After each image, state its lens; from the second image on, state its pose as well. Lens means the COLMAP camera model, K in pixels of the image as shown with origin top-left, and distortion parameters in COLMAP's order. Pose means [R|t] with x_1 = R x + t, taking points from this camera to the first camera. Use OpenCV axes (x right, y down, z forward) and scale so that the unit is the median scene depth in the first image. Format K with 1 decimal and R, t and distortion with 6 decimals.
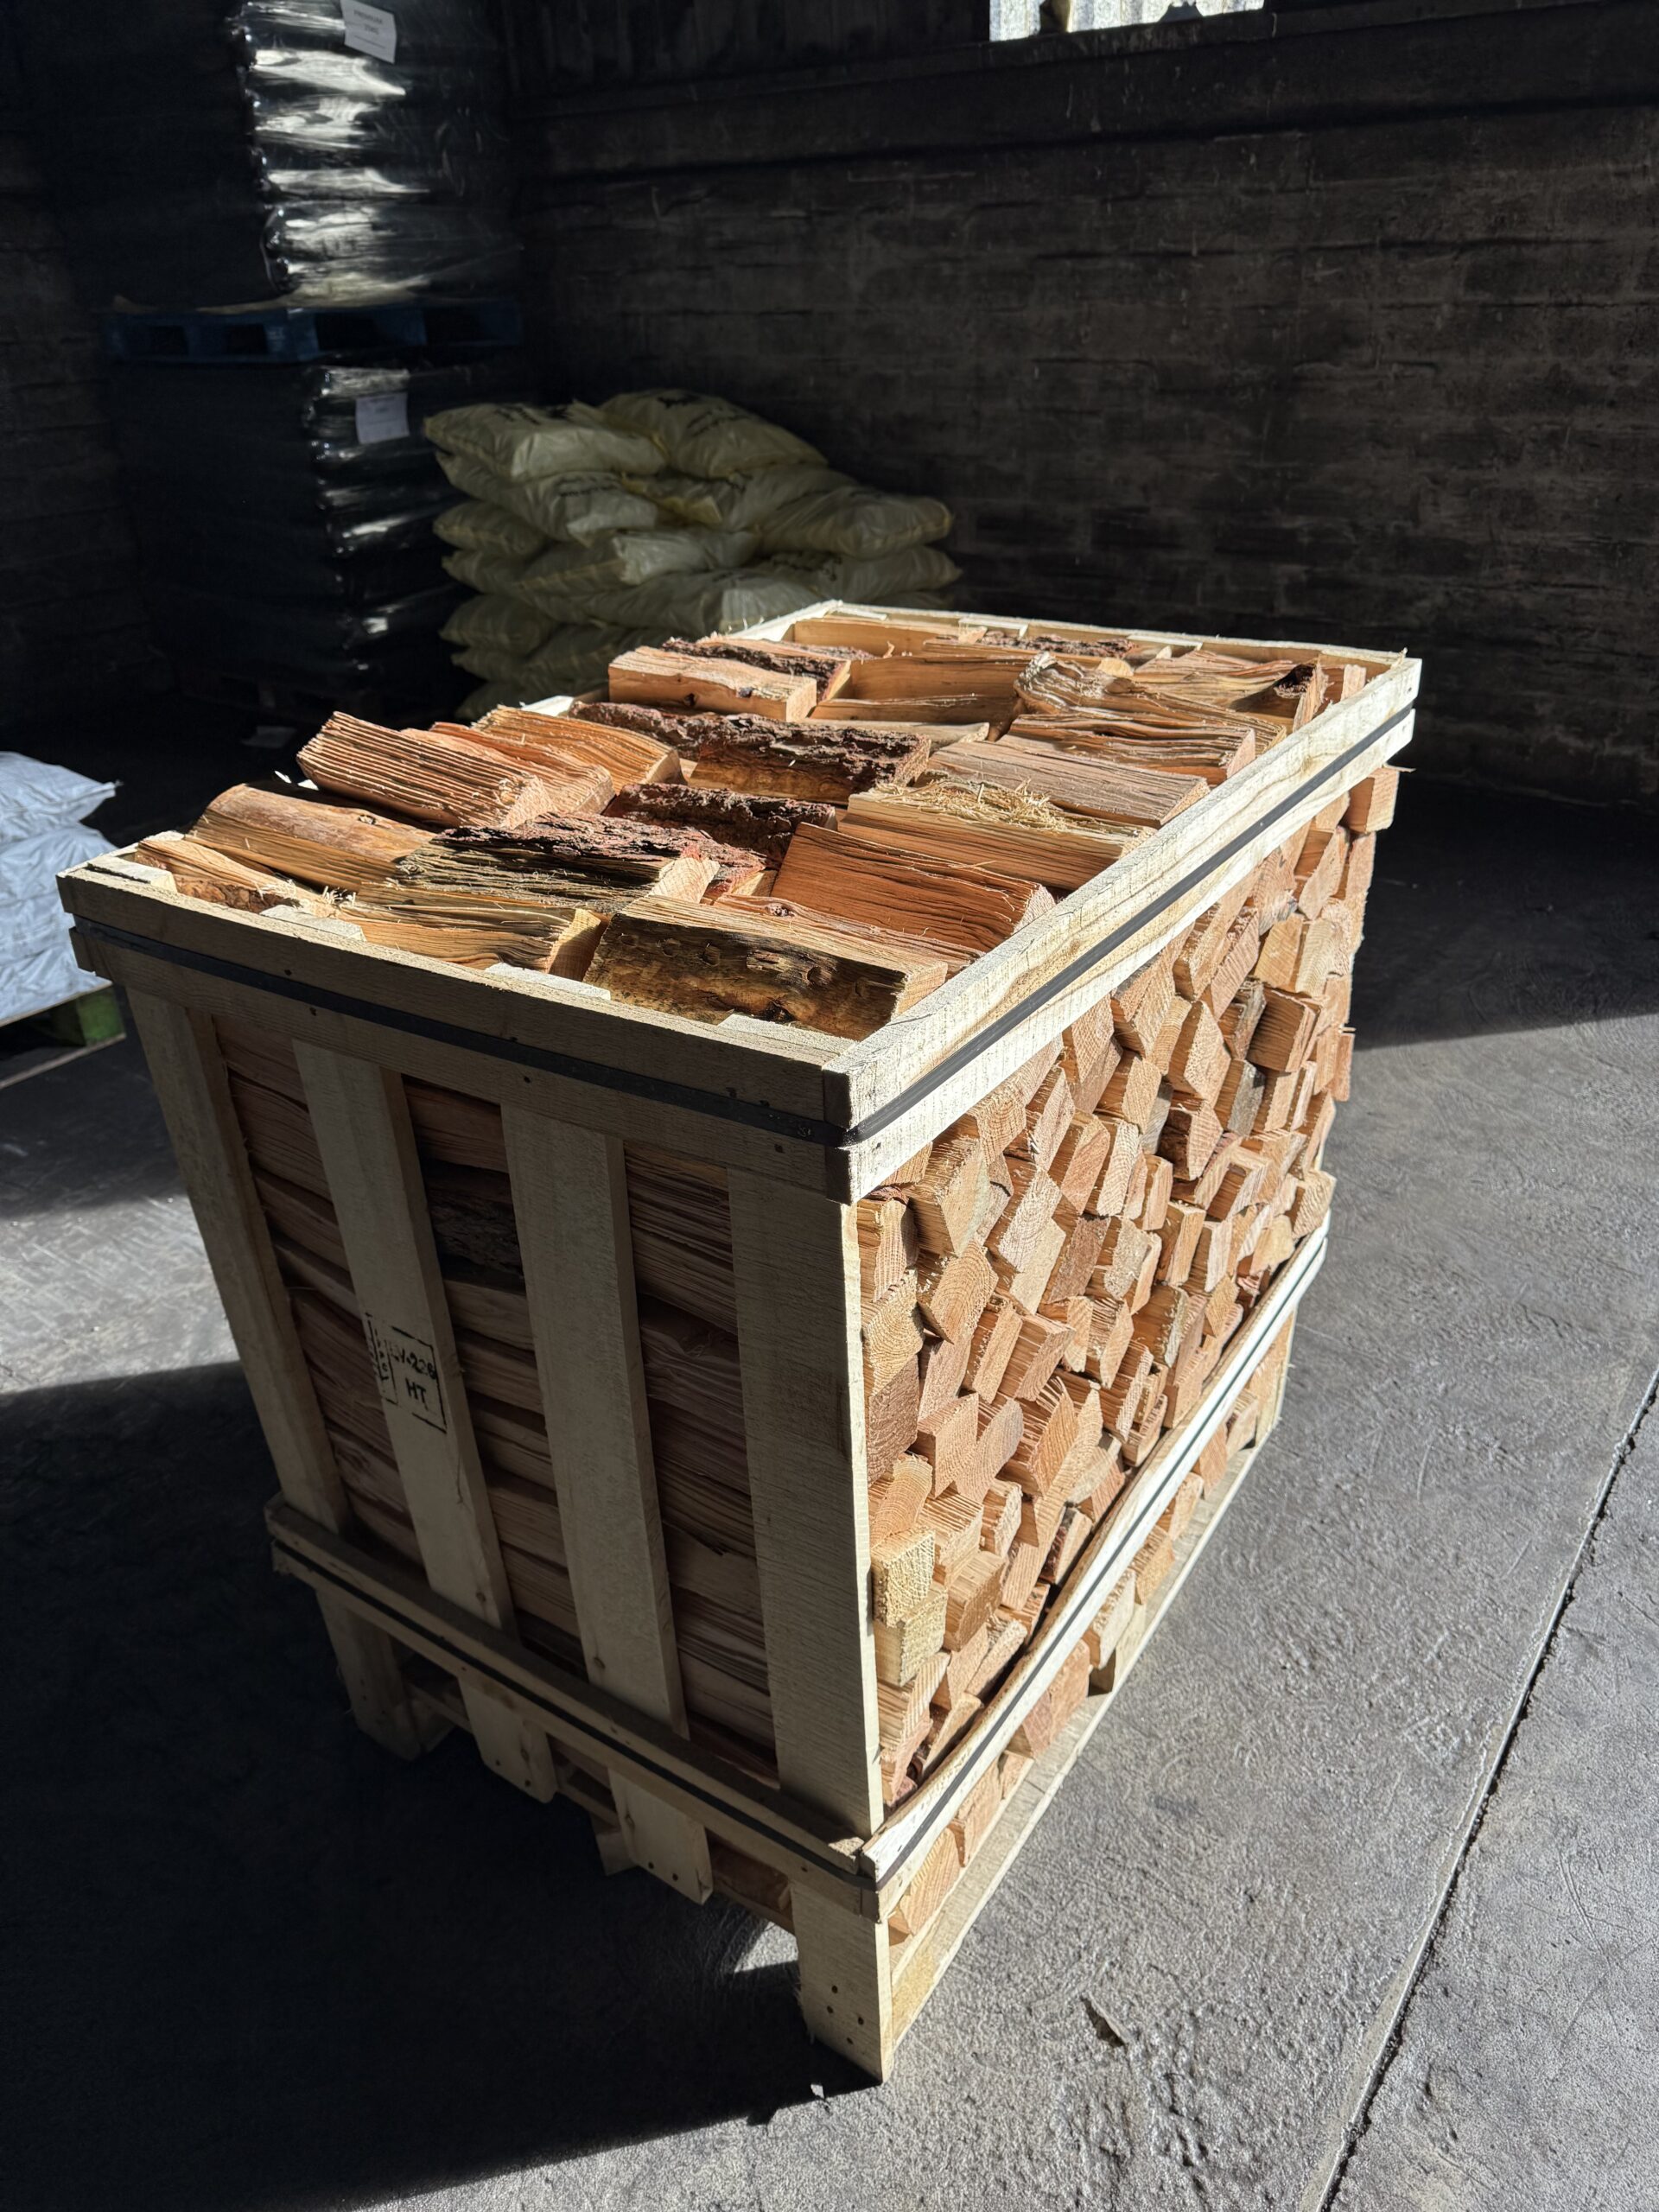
lens RADIAL K [[1601.3, 0, 836.9], [0, 1601.3, 1073.8], [0, 0, 1]] dist [0.035797, -0.037018]
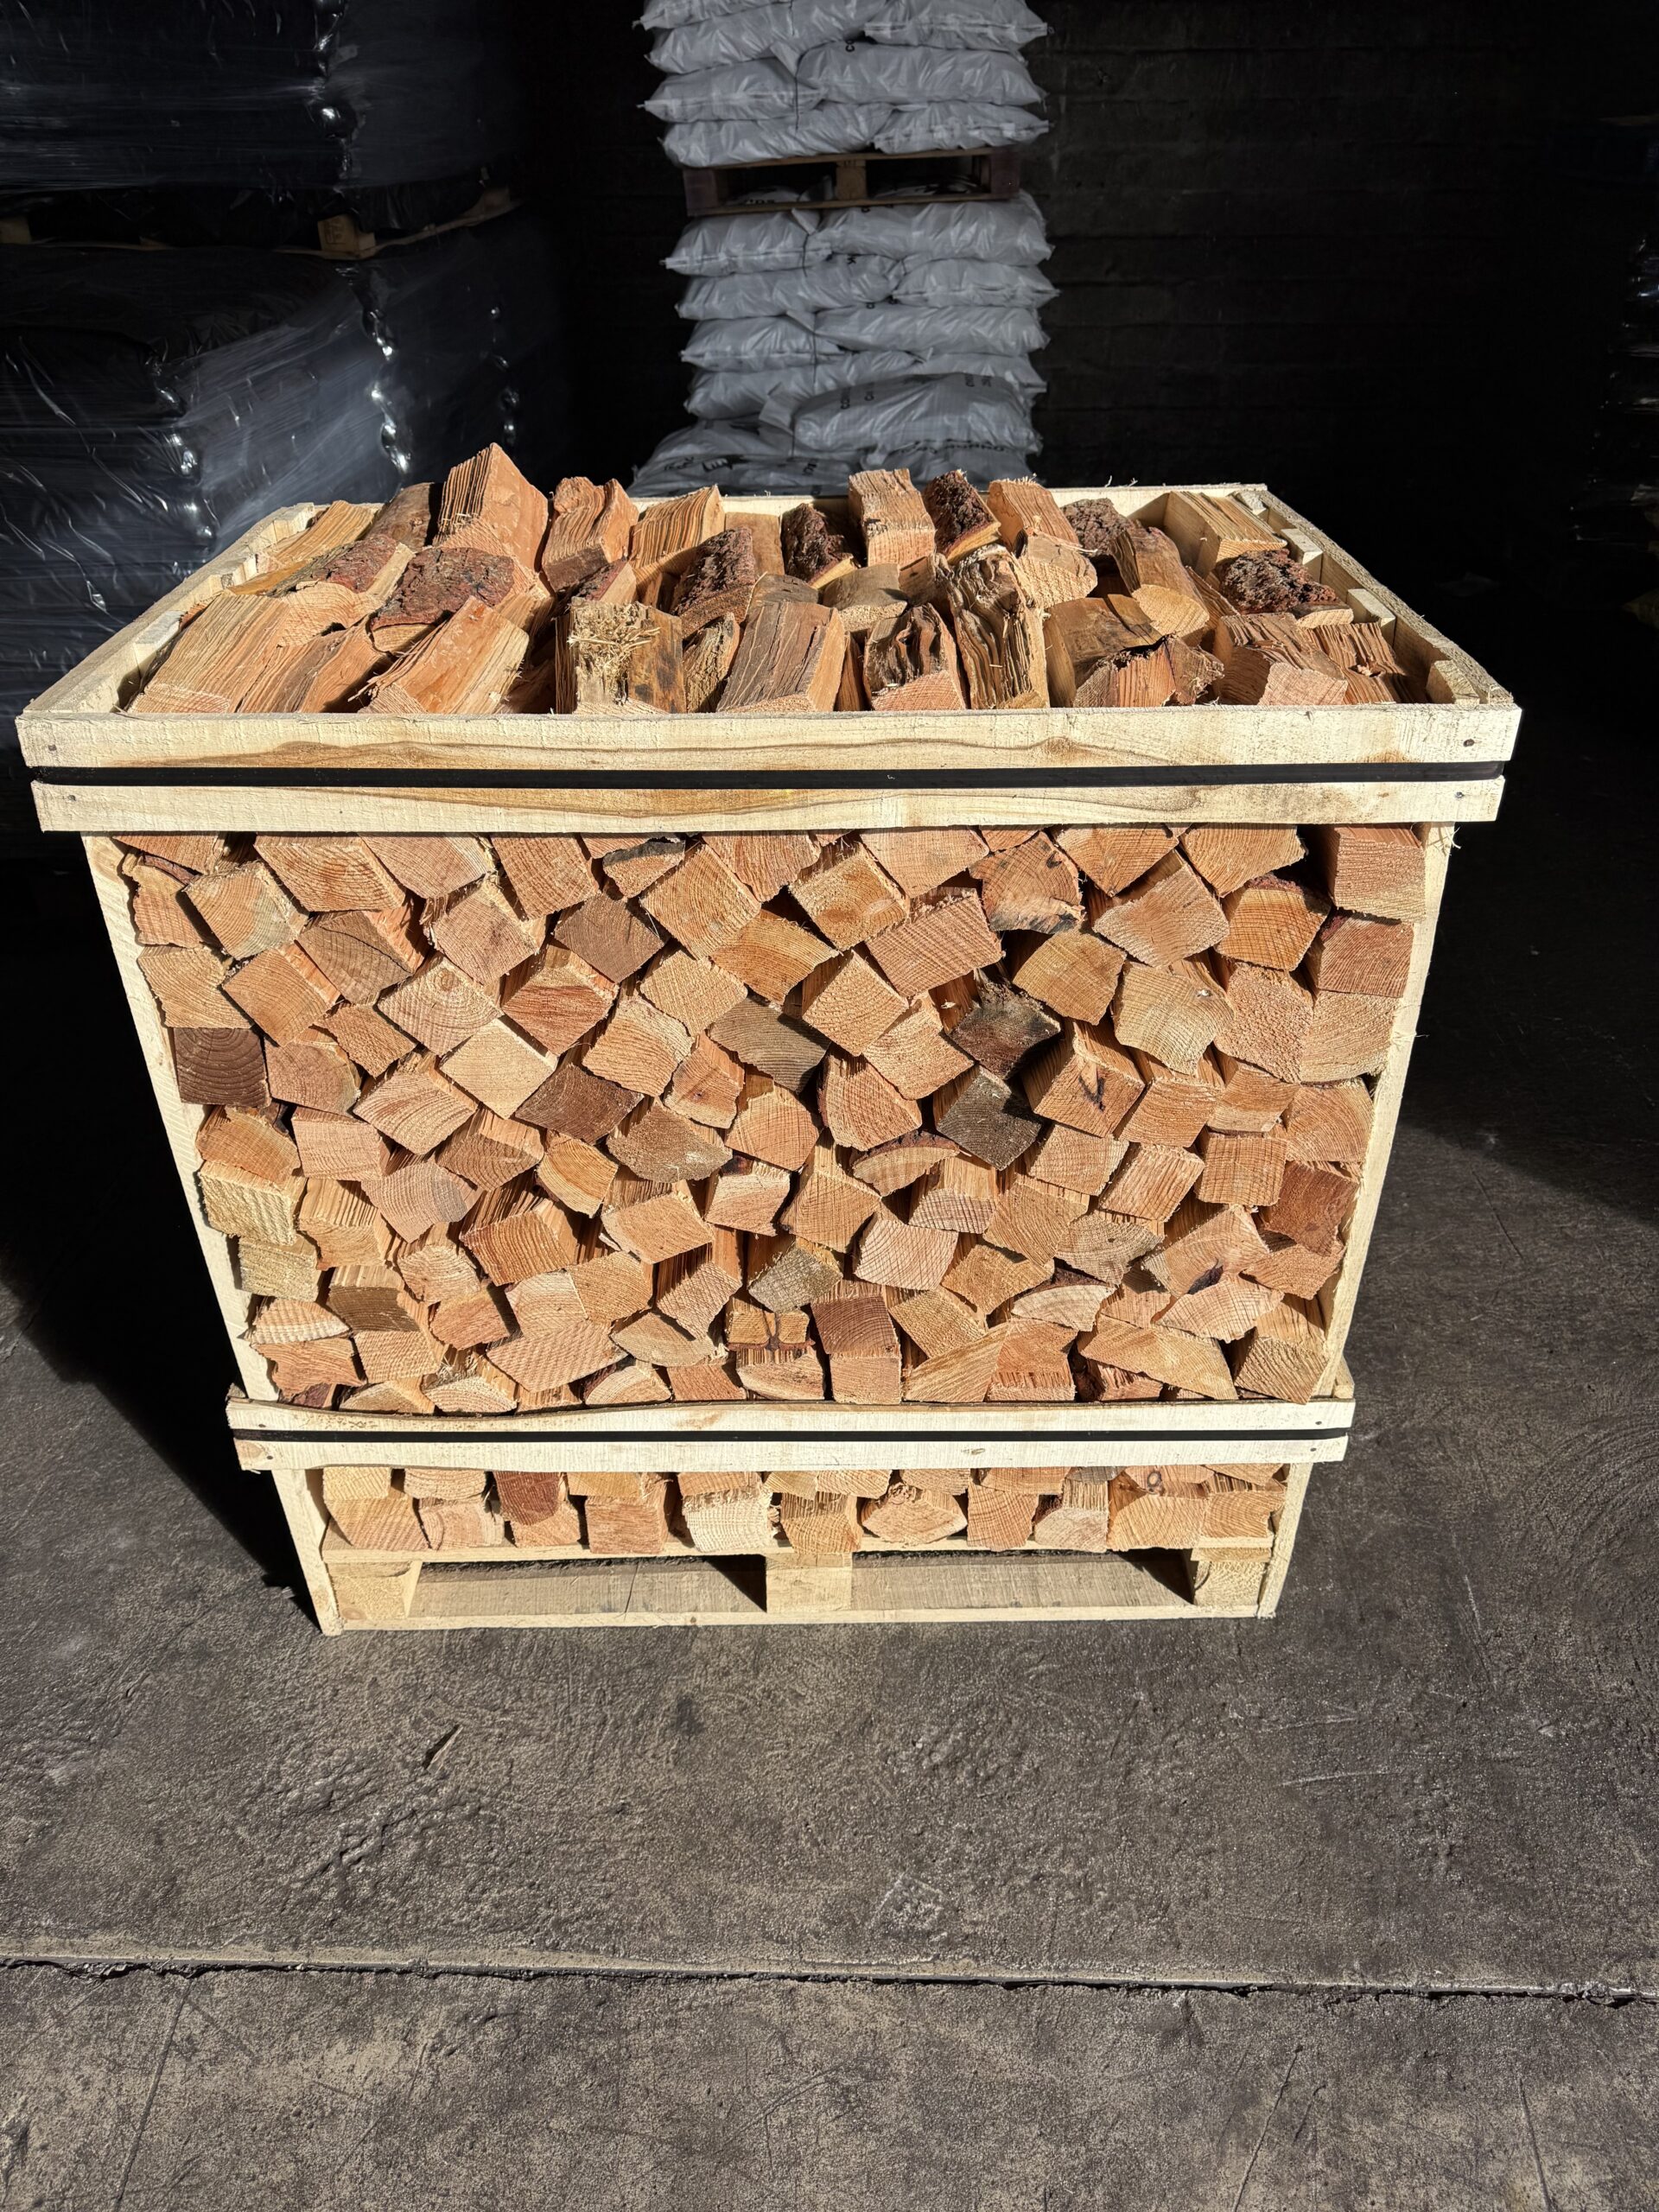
lens RADIAL K [[1571.7, 0, 844.4], [0, 1571.7, 1081.5], [0, 0, 1]] dist [0.099154, -0.134750]
pose [[0.555002, 0.470822, -0.685783, 0.701708], [-0.396709, 0.874428, 0.279280, -0.189927], [0.731159, 0.117056, 0.672089, 0.334566]]
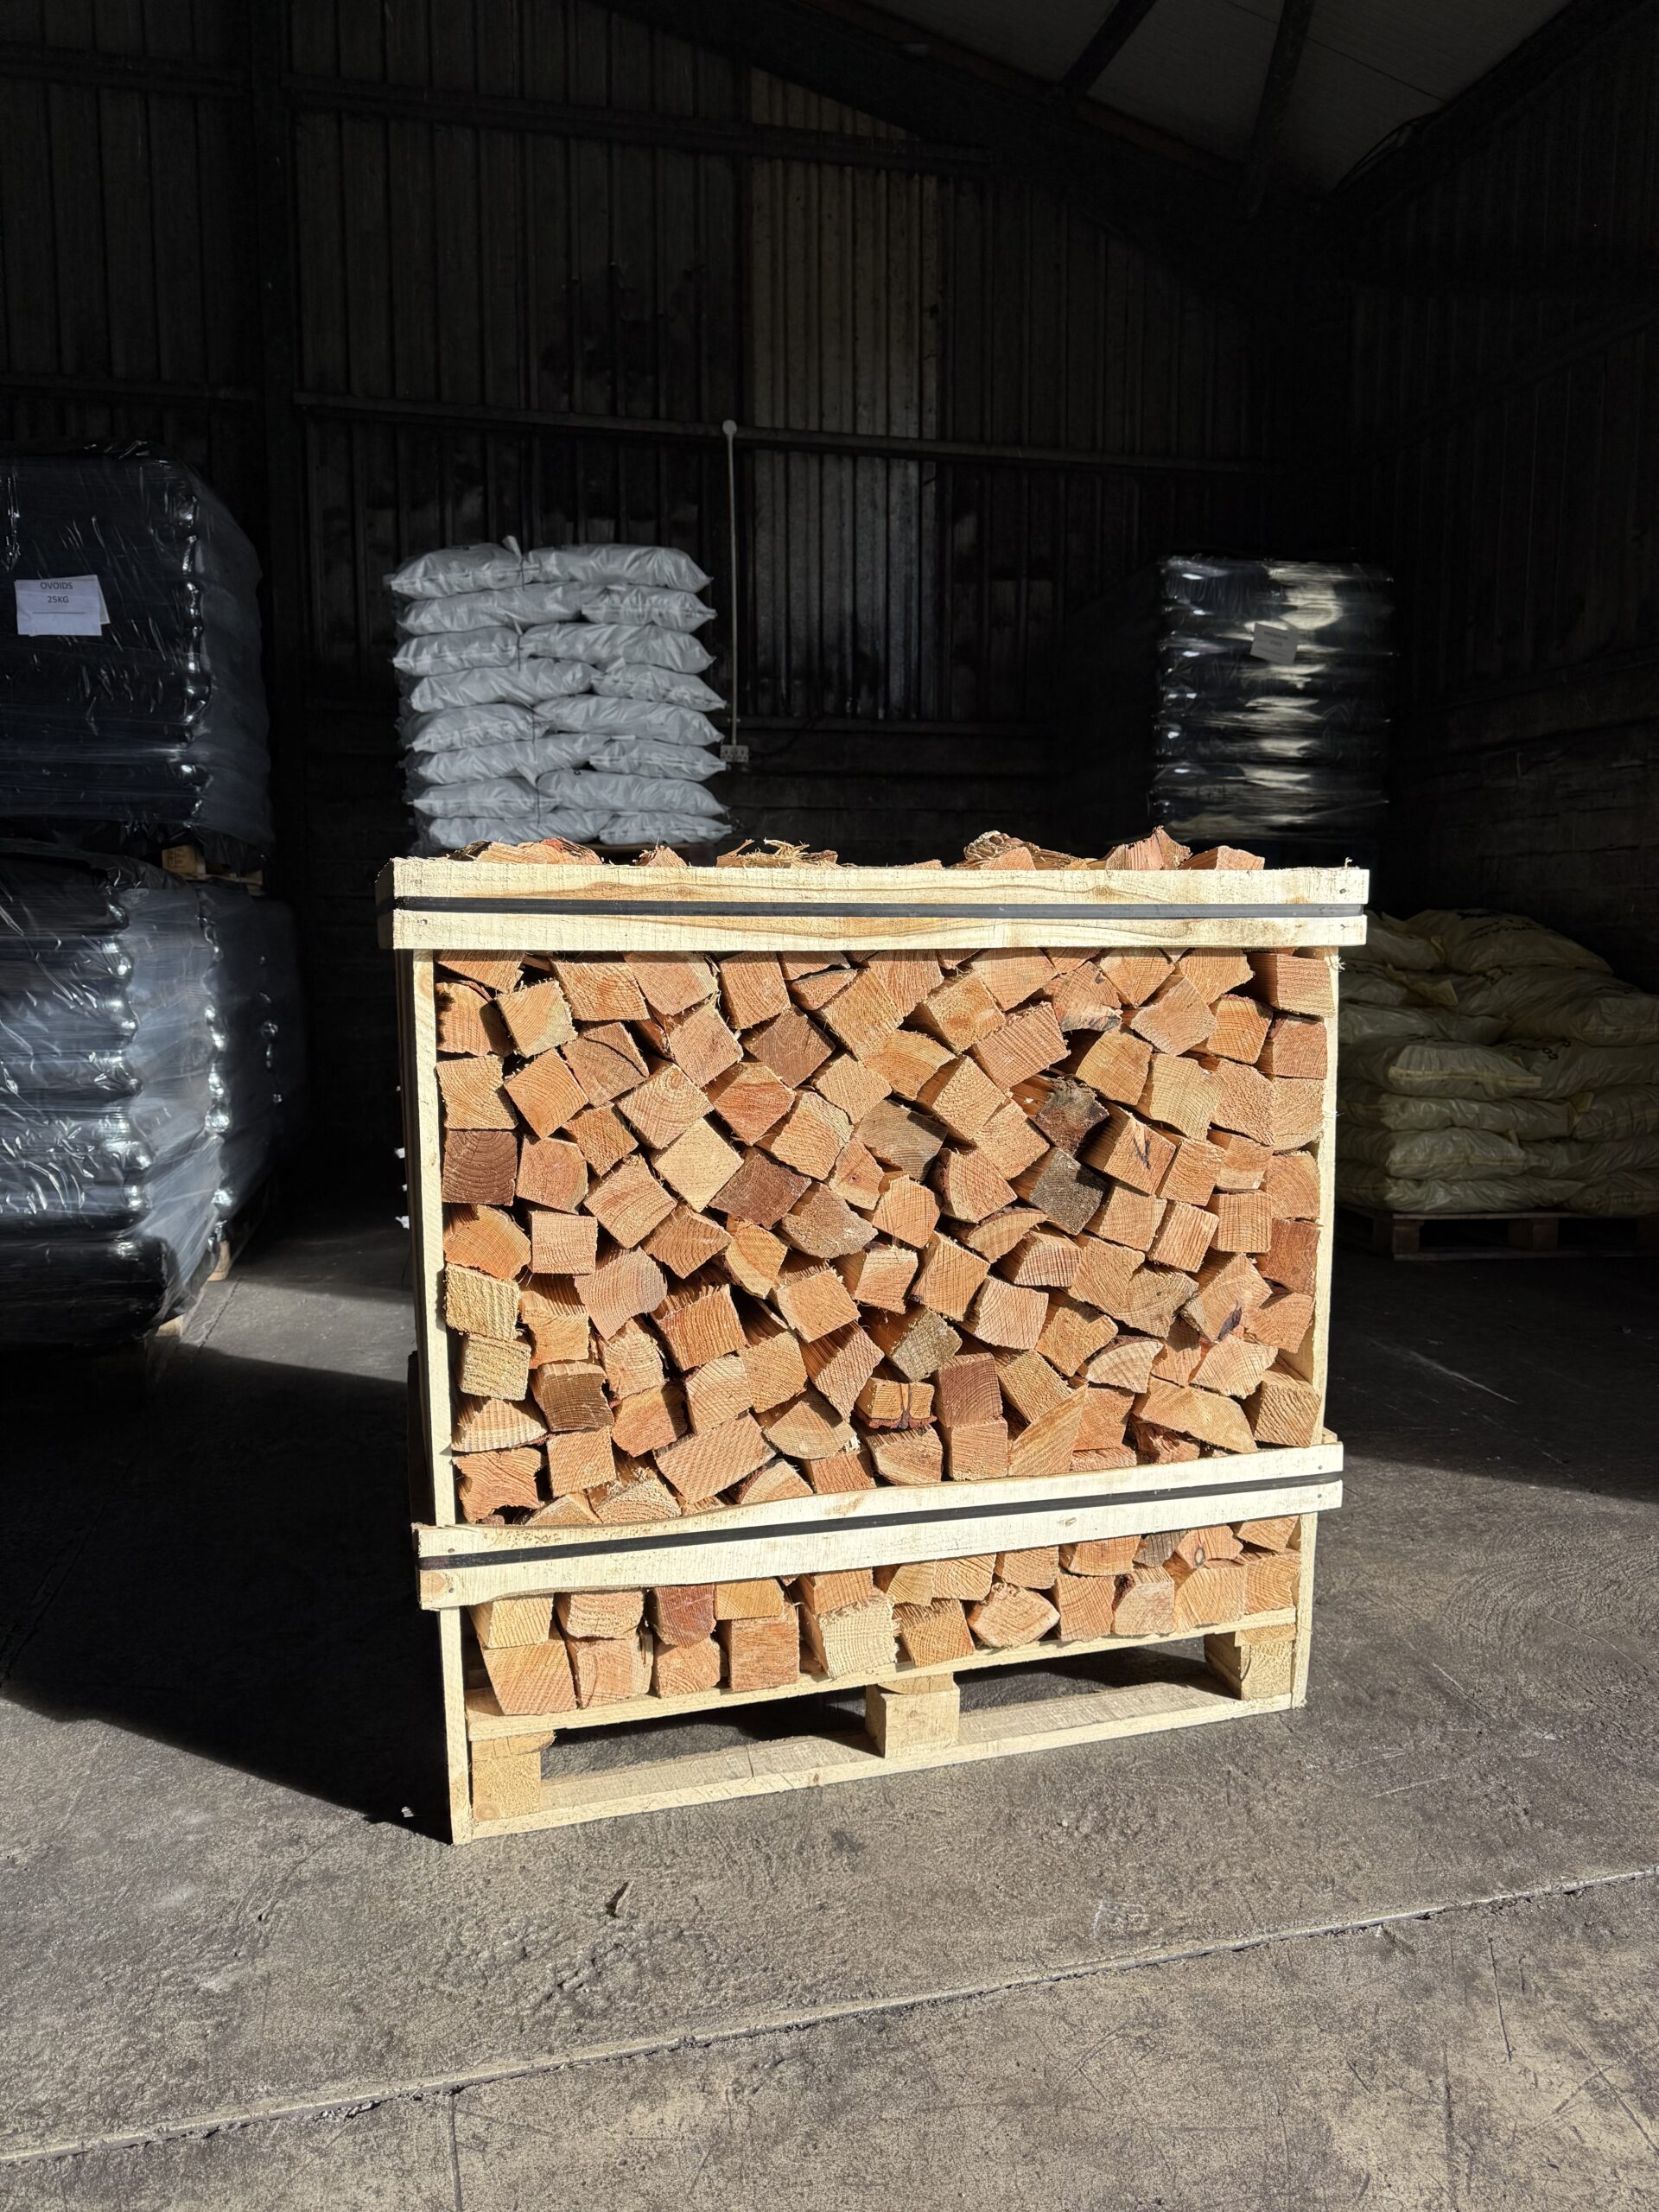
lens RADIAL K [[1571.7, 0, 844.4], [0, 1571.7, 1081.5], [0, 0, 1]] dist [0.099154, -0.134750]
pose [[0.764845, 0.098460, -0.636646, 0.752444], [-0.322675, 0.913899, -0.246311, 0.243257], [0.557578, 0.393820, 0.730762, 0.057695]]
